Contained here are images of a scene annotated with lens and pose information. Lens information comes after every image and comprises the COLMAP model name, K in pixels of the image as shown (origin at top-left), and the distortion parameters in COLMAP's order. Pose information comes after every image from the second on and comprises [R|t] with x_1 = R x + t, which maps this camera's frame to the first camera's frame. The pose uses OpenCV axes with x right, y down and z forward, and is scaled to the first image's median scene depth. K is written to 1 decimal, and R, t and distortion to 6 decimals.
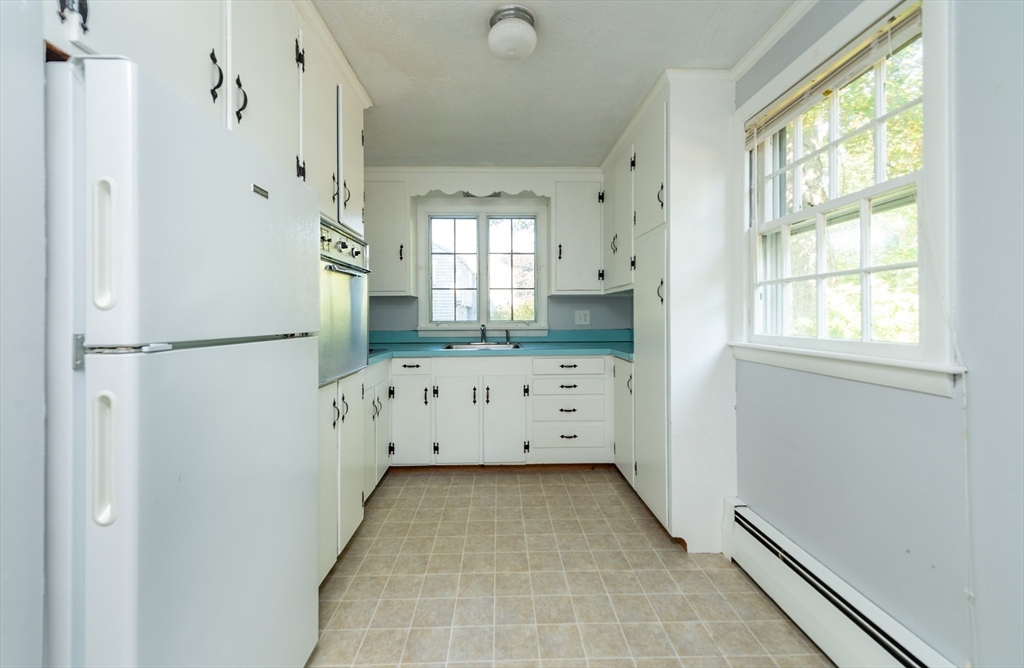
lens RADIAL K [[397.8, 0, 511.3], [0, 397.8, 314.7], [0, 0, 1]] dist [0.001162, -0.000086]
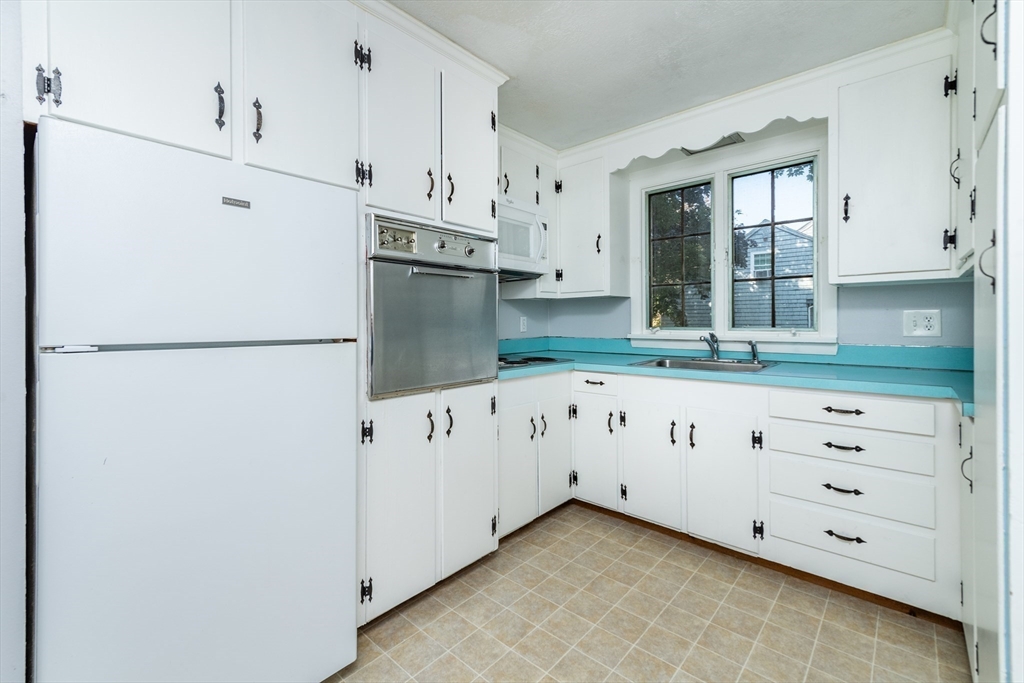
lens RADIAL K [[435.9, 0, 510.8], [0, 435.9, 321.6], [0, 0, 1]] dist [0.002236, -0.000417]
pose [[0.716519, 0.002272, -0.697564, 0.249358], [0.002884, 0.999977, 0.006219, -0.001321], [0.697562, -0.006468, 0.716496, 0.248189]]
